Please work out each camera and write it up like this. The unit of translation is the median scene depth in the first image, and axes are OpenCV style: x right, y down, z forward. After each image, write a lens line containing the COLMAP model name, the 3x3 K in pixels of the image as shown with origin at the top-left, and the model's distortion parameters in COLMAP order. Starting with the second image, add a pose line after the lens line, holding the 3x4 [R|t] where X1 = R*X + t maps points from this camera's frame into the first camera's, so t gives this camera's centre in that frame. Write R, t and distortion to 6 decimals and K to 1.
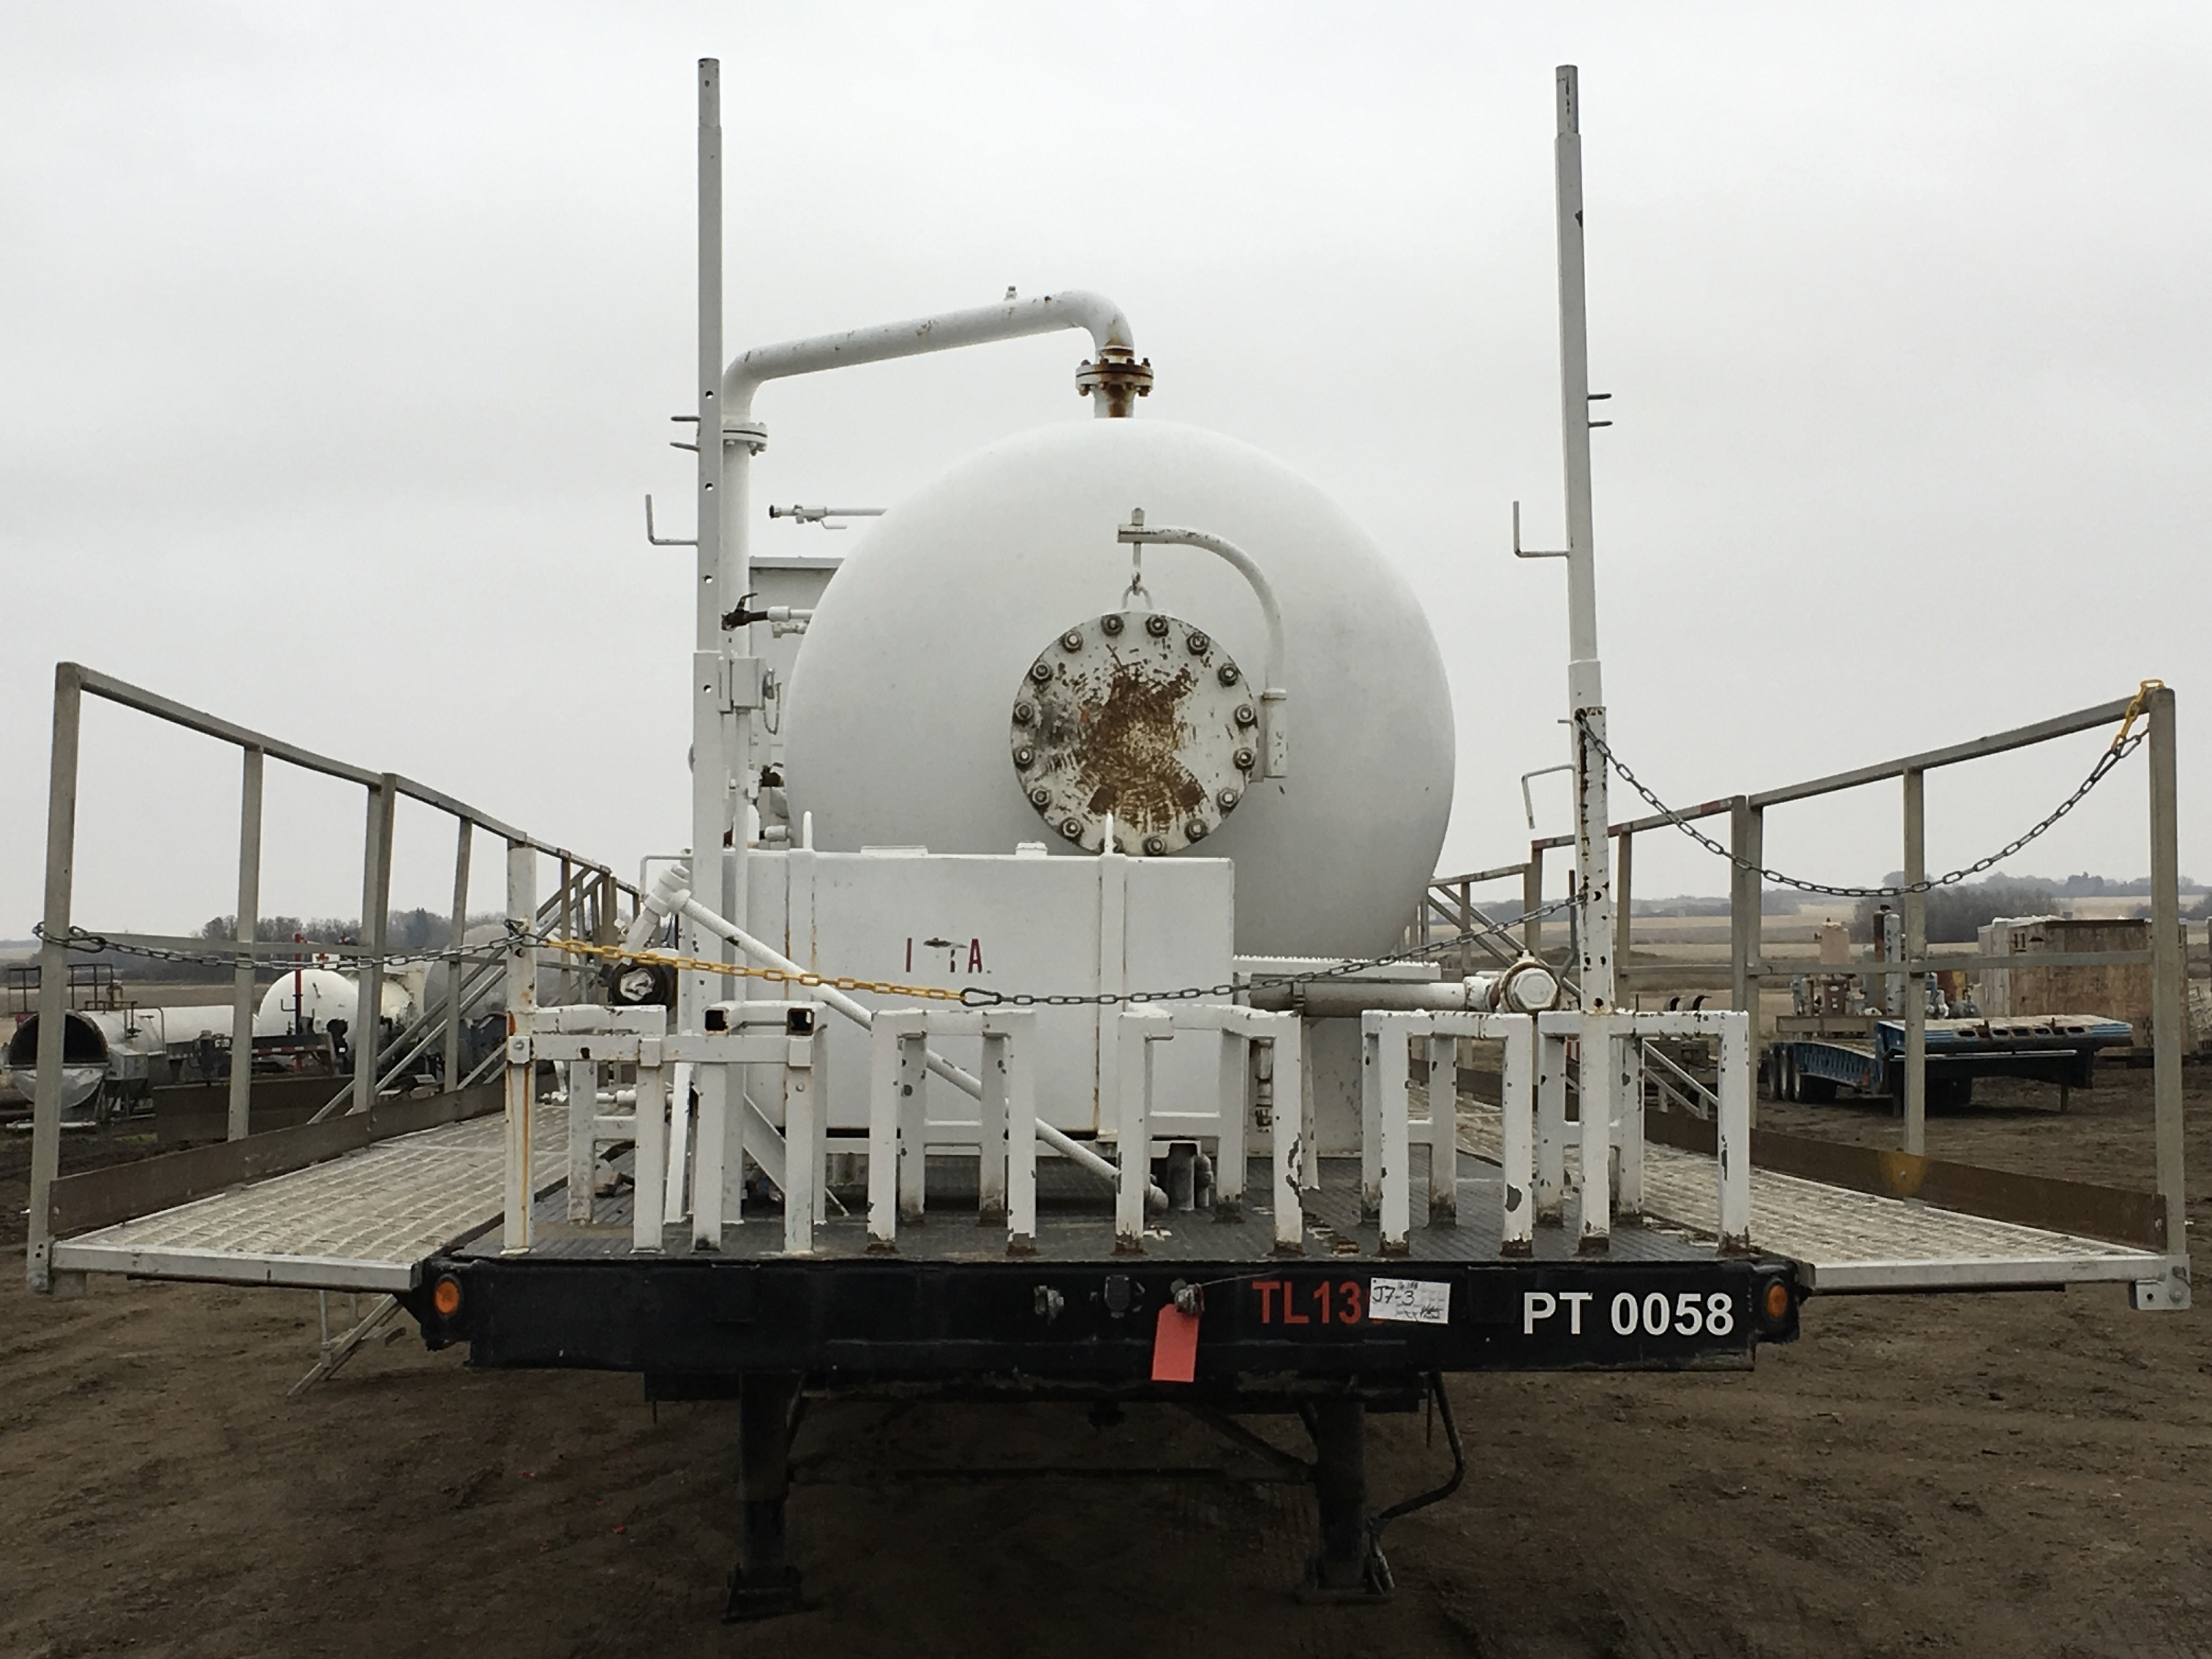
lens RADIAL K [[3637.5, 0, 1105.8], [0, 3637.5, 825.0], [0, 0, 1]] dist [-0.049731, 0.000000]
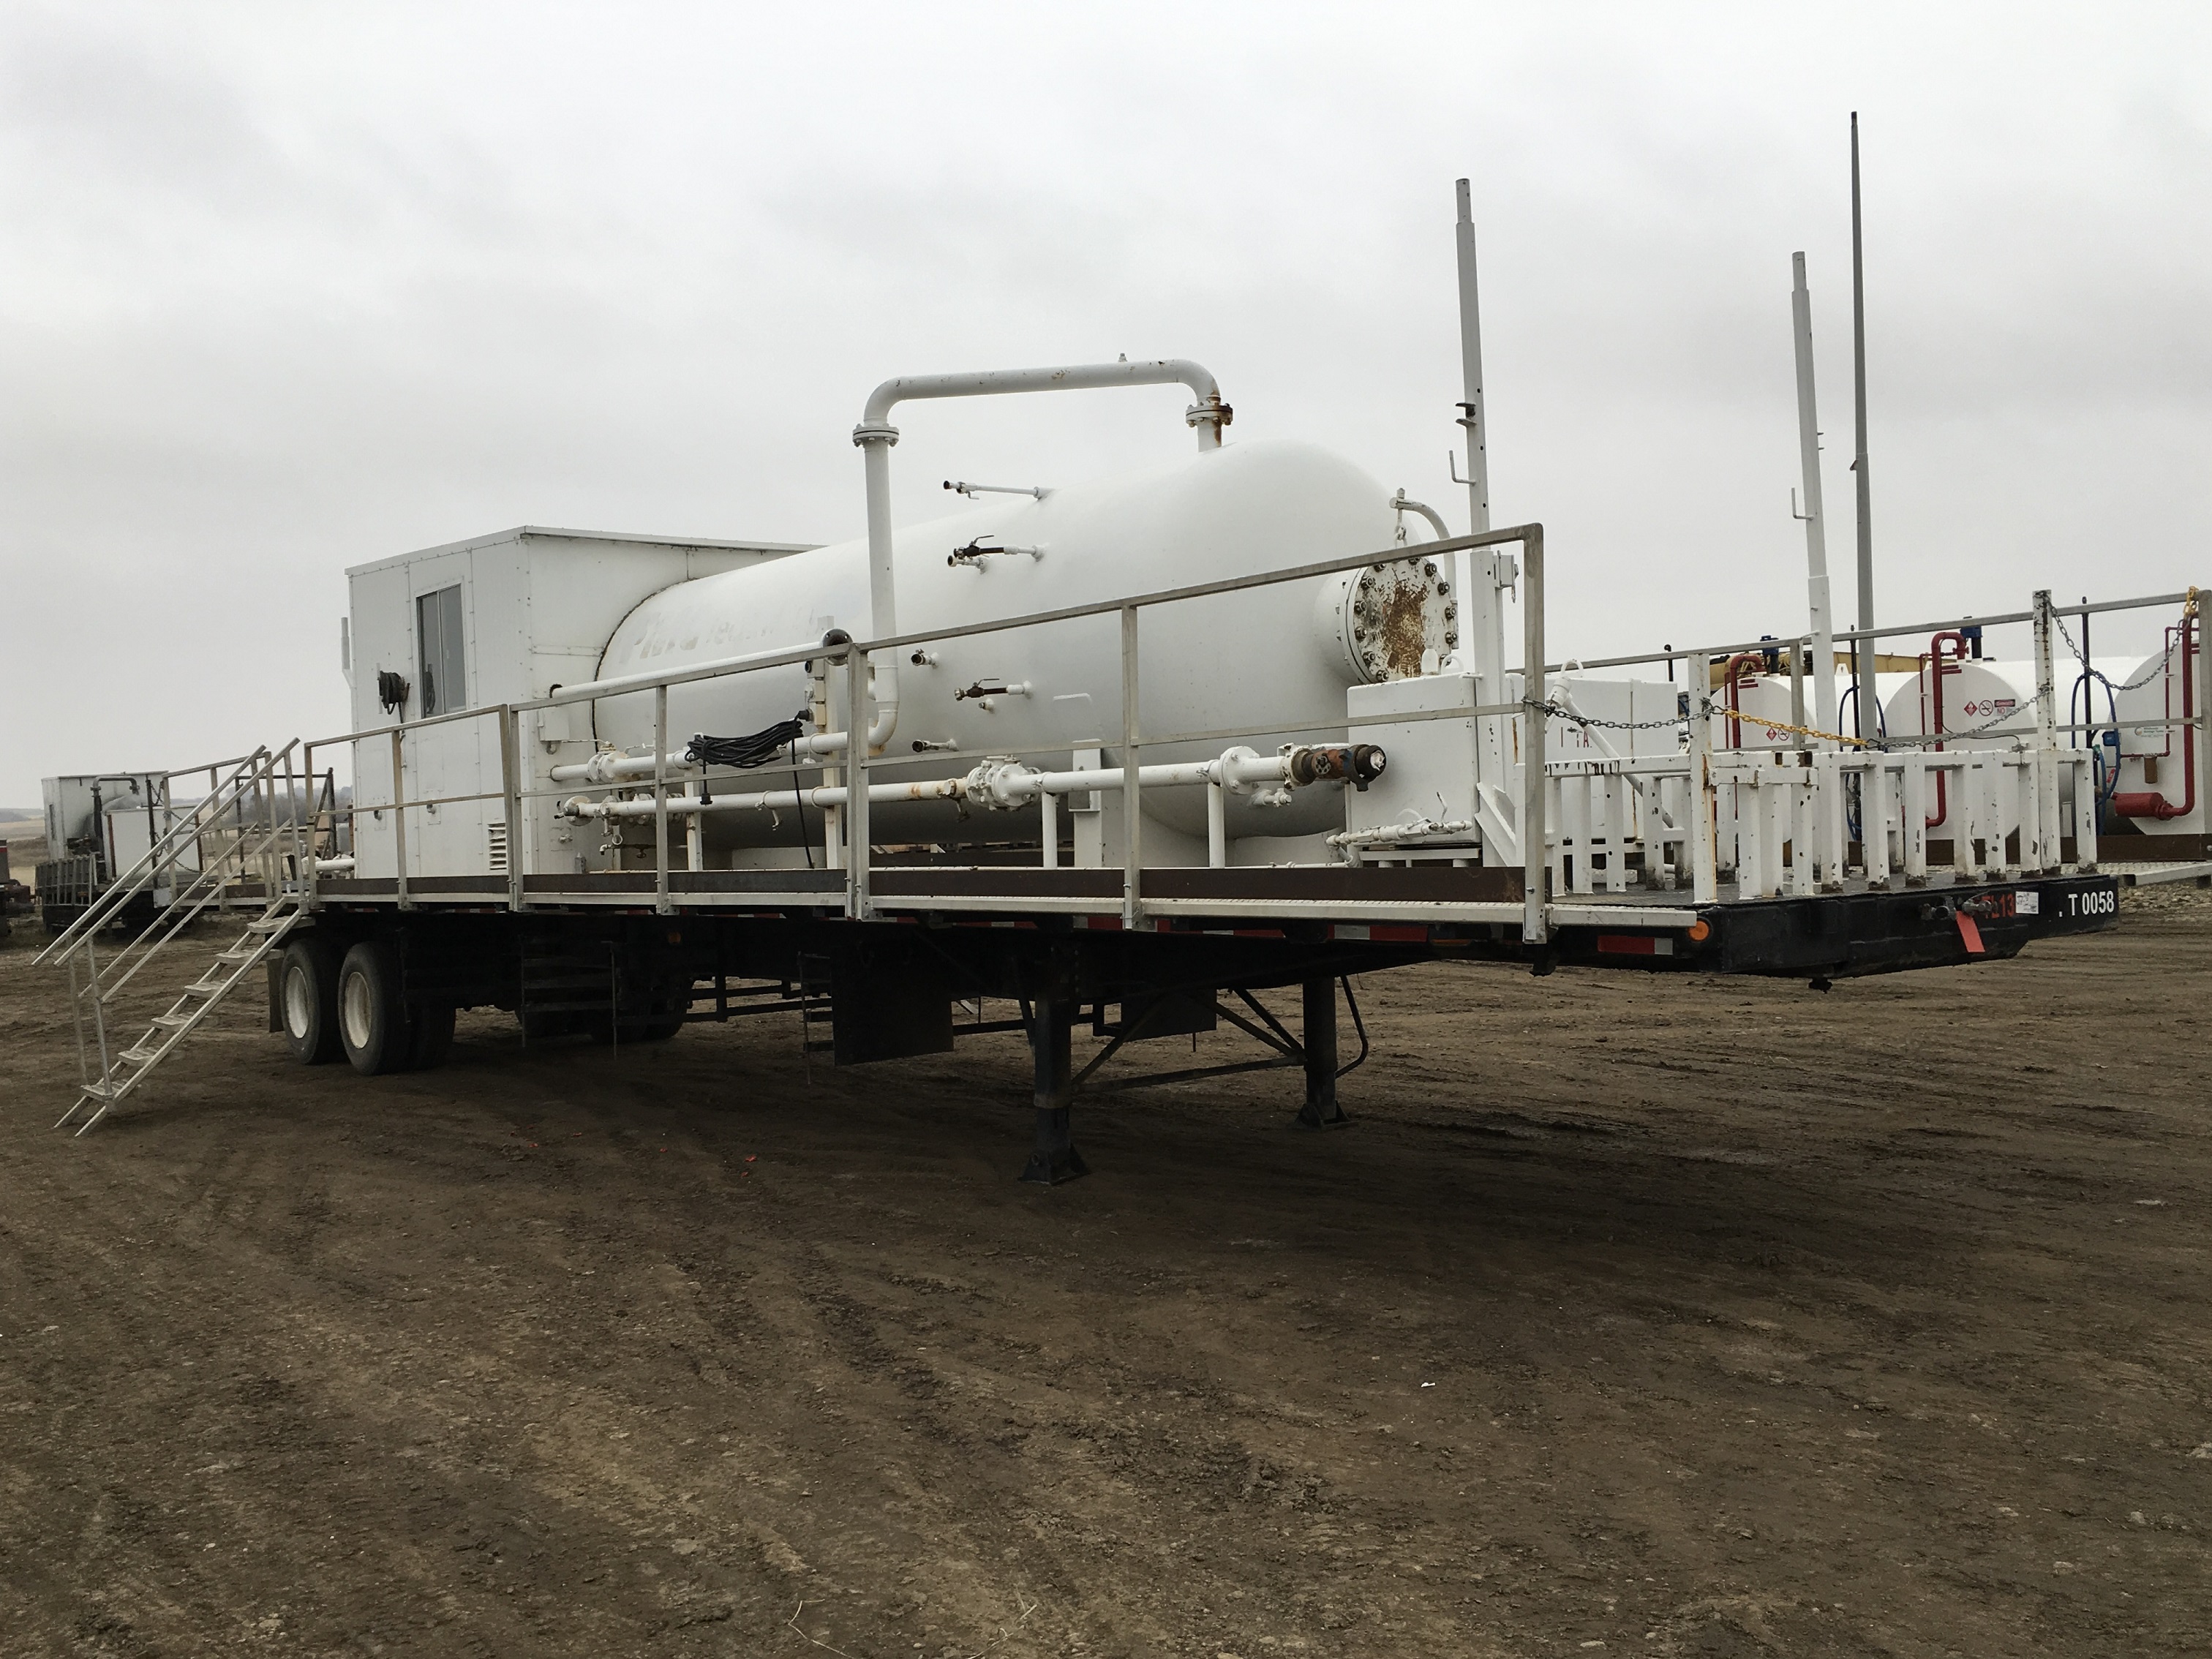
lens RADIAL K [[2039.6, 0, 1105.4], [0, 2039.6, 833.8], [0, 0, 1]] dist [0.021424, 0.000000]
pose [[0.818181, -0.033016, 0.574012, -0.661111], [0.010606, 0.999047, 0.042345, 0.032768], [-0.574863, -0.028558, 0.817751, 0.293179]]
